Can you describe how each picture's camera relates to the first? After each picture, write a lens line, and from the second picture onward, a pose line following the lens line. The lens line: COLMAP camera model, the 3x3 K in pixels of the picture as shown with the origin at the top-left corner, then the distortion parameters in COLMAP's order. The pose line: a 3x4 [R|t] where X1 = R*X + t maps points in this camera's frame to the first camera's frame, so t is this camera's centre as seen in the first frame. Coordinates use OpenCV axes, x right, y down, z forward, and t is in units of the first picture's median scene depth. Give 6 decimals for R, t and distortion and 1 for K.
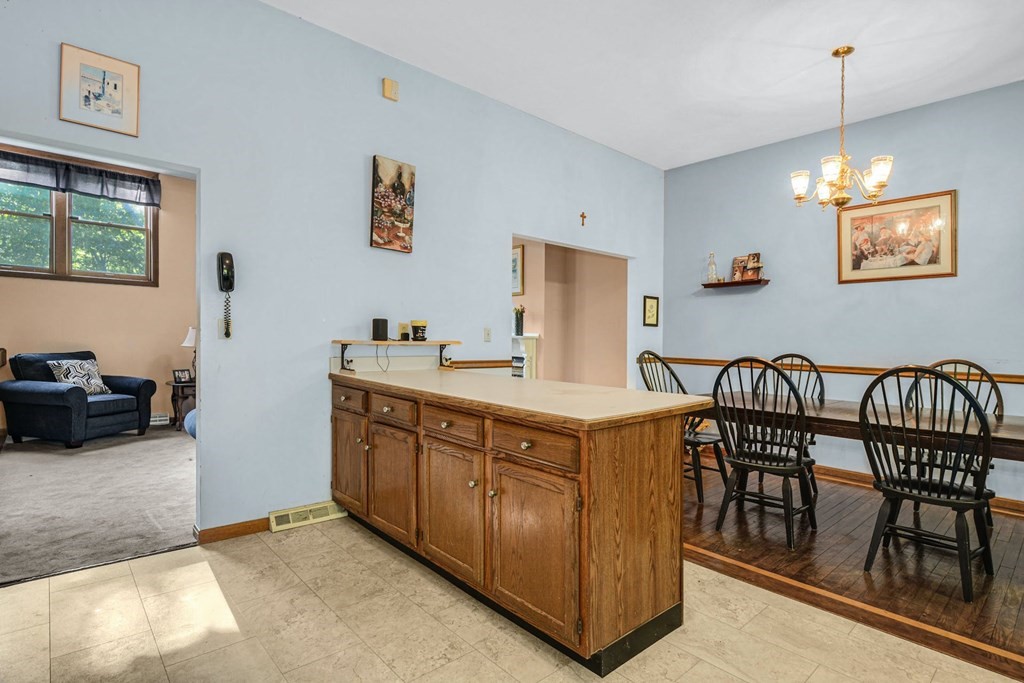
lens RADIAL K [[515.4, 0, 502.9], [0, 515.4, 342.5], [0, 0, 1]] dist [0.005024, -0.007910]
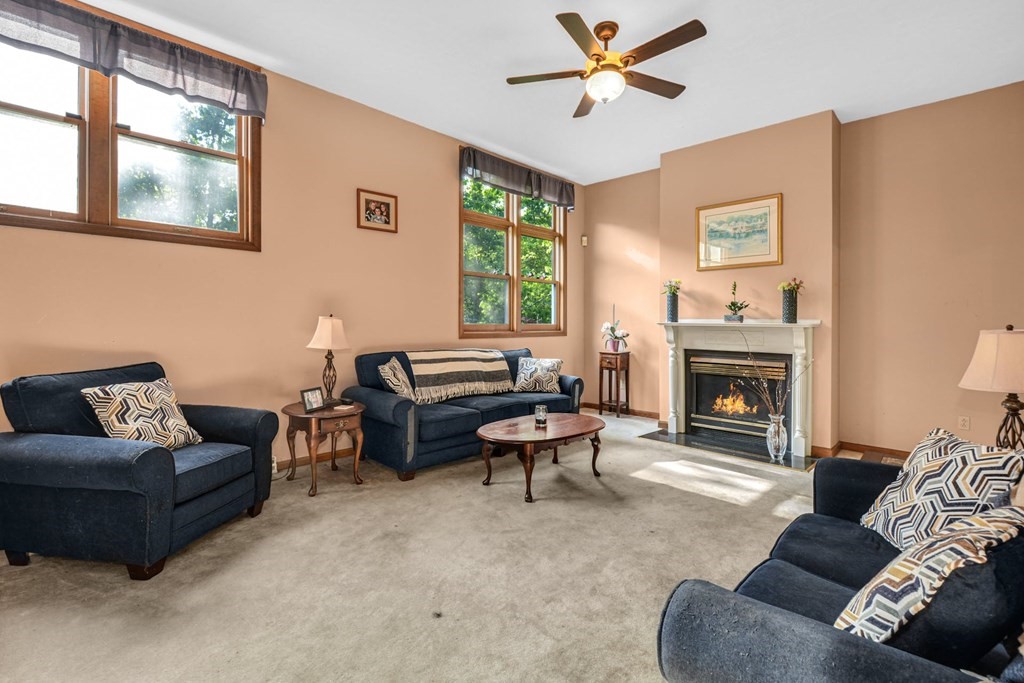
lens RADIAL K [[455.8, 0, 497.1], [0, 455.8, 316.9], [0, 0, 1]] dist [-0.001449, -0.001265]
pose [[0.997620, -0.010916, 0.068081, -0.468882], [0.011956, 0.999818, -0.014875, -0.020049], [-0.067906, 0.015653, 0.997569, 0.487077]]
